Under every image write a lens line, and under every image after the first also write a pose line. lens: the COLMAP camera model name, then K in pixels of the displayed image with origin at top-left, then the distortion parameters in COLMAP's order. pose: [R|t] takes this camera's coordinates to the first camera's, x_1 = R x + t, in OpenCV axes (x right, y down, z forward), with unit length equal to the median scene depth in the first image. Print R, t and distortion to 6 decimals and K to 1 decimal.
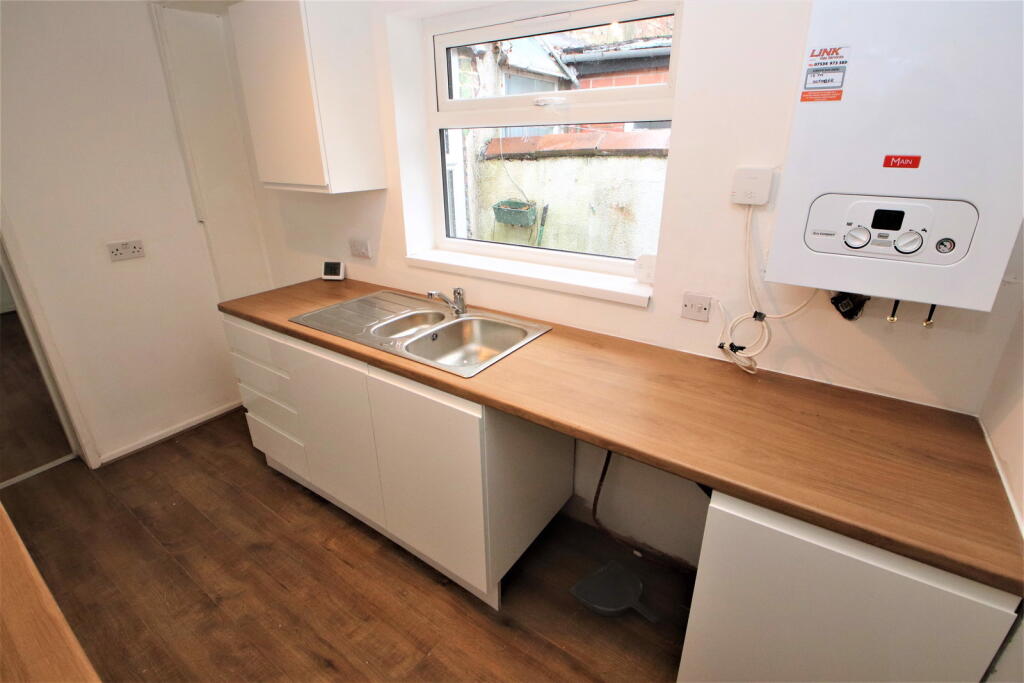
lens RADIAL K [[483.6, 0, 510.7], [0, 483.6, 339.2], [0, 0, 1]] dist [-0.023648, -0.001385]
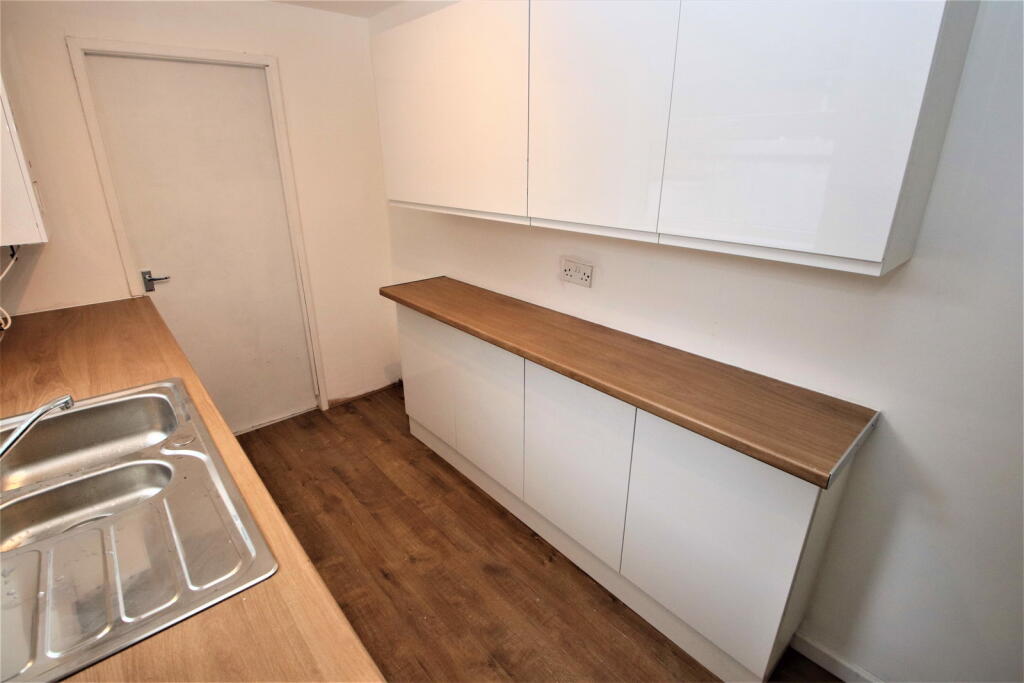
lens RADIAL K [[483.6, 0, 511.7], [0, 483.6, 336.1], [0, 0, 1]] dist [-0.023648, -0.001385]
pose [[-0.972298, -0.073497, 0.221889, -0.878496], [0.093446, 0.747902, 0.657199, -0.516572], [-0.214253, 0.659728, -0.720315, 1.351871]]
